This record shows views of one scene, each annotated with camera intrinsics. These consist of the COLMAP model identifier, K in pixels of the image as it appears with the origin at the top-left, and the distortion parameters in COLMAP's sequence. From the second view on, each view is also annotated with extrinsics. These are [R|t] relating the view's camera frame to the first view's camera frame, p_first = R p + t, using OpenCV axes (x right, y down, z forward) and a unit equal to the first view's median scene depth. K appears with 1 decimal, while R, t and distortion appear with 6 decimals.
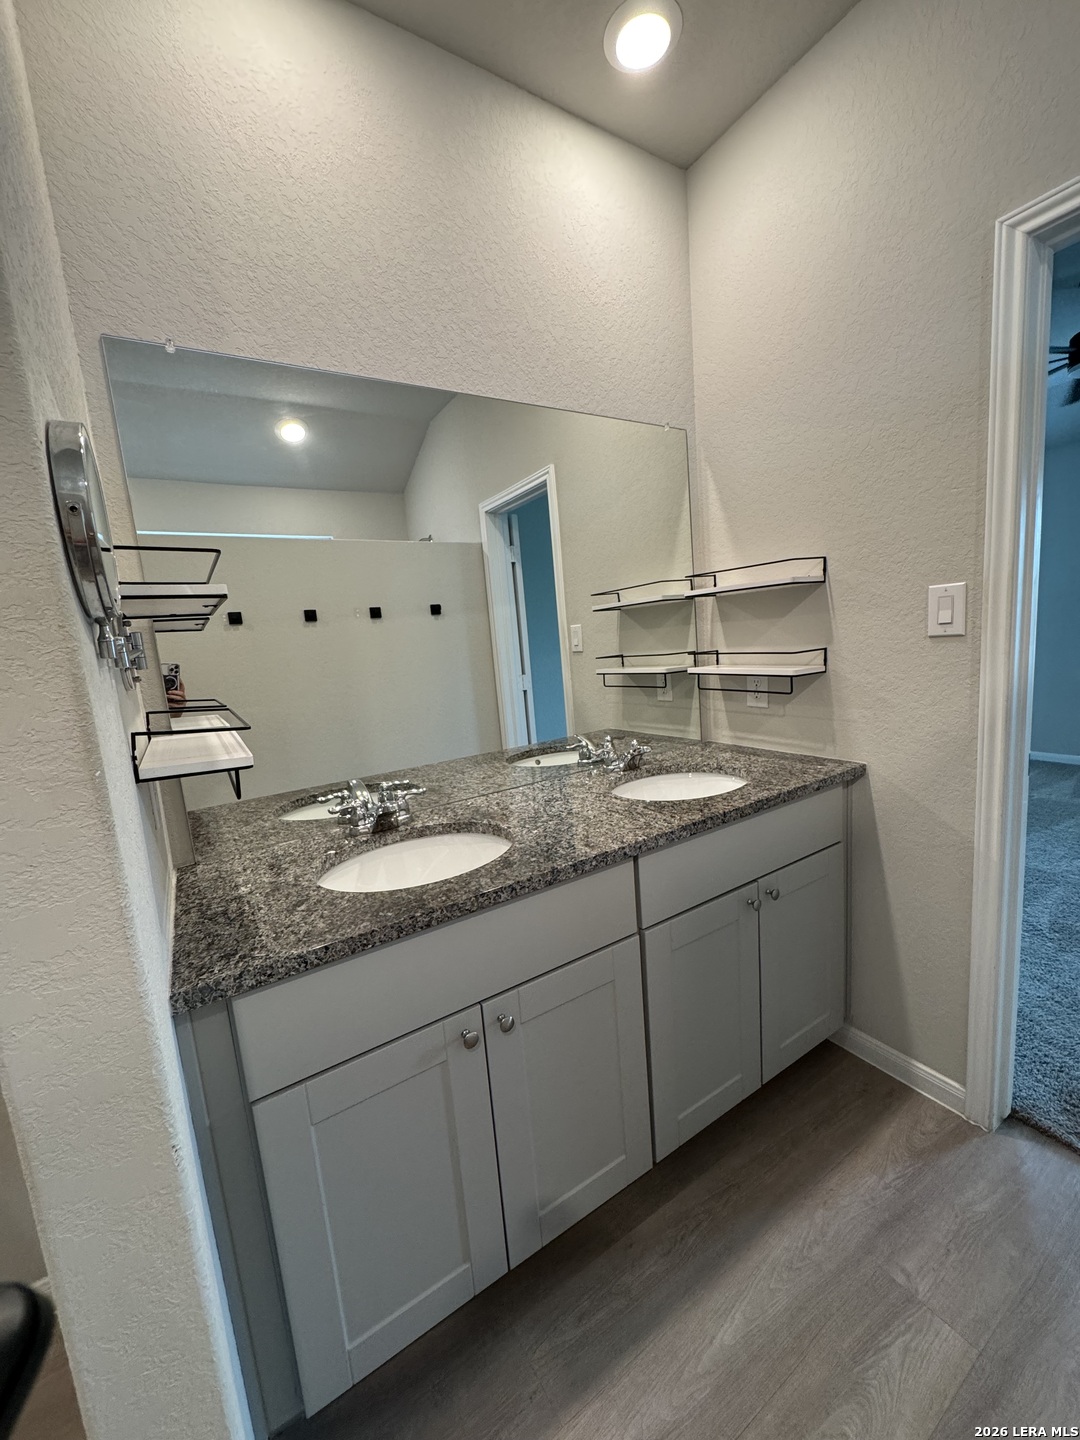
lens RADIAL K [[573.3, 0, 540.6], [0, 573.3, 724.3], [0, 0, 1]] dist [-0.003352, -0.000412]
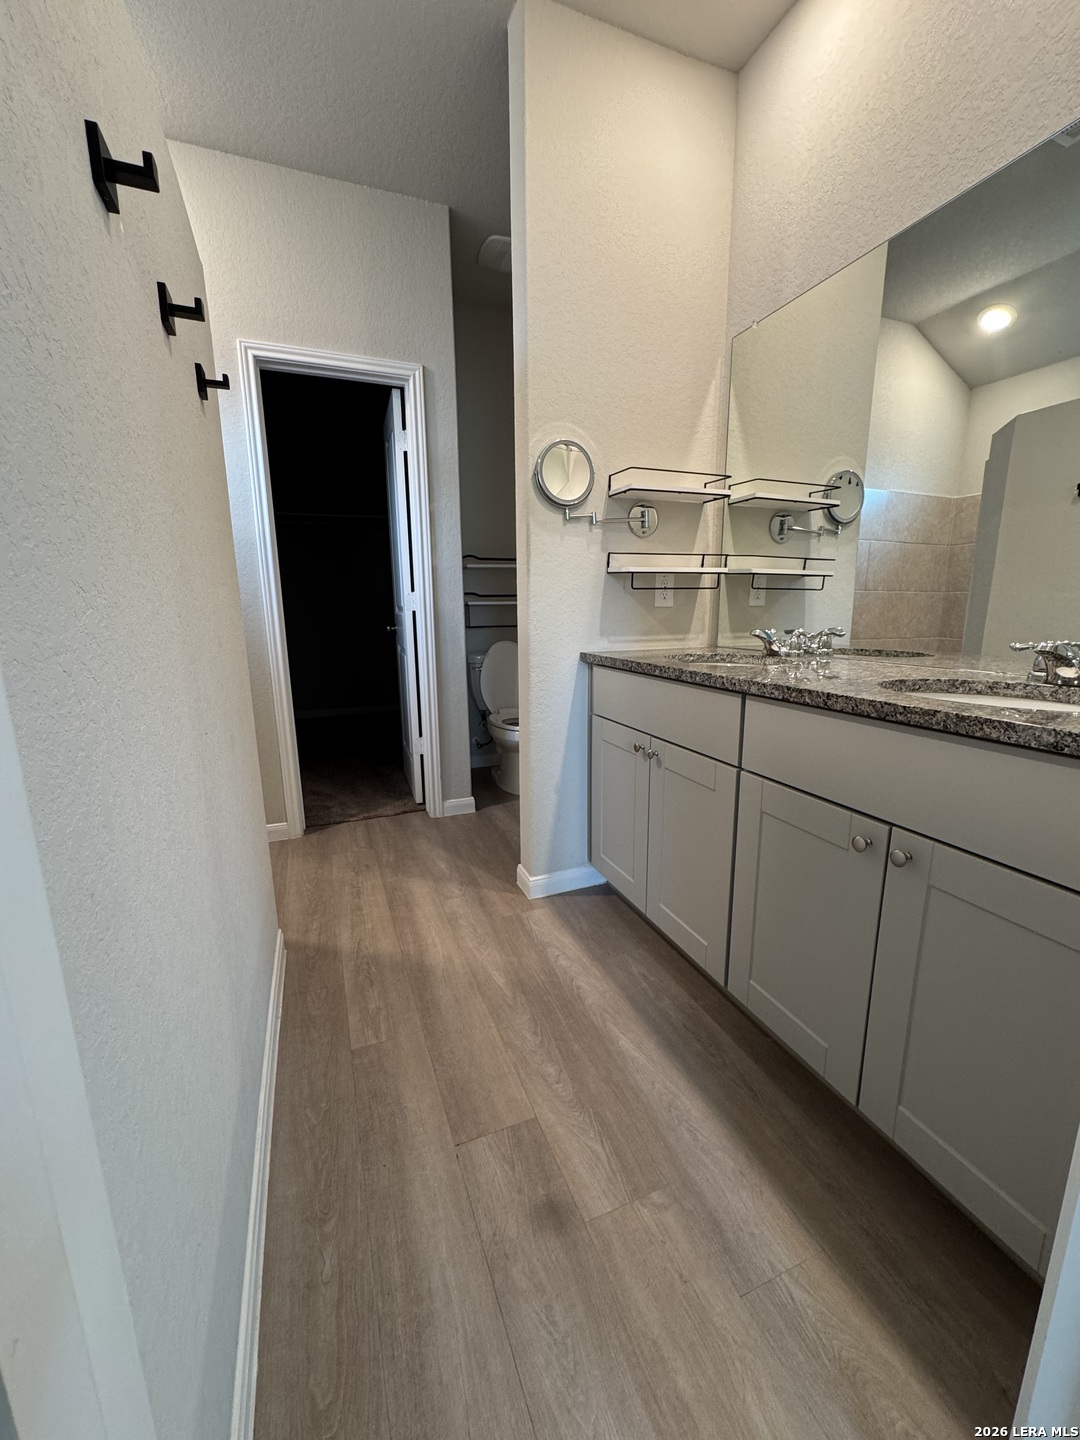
lens RADIAL K [[573.3, 0, 543.0], [0, 573.3, 724.5], [0, 0, 1]] dist [-0.003352, -0.000412]
pose [[-0.182239, 0.280526, -0.942387, 1.304234], [-0.124104, 0.944210, 0.305067, -0.001440], [0.975391, 0.172550, -0.137258, 0.810953]]
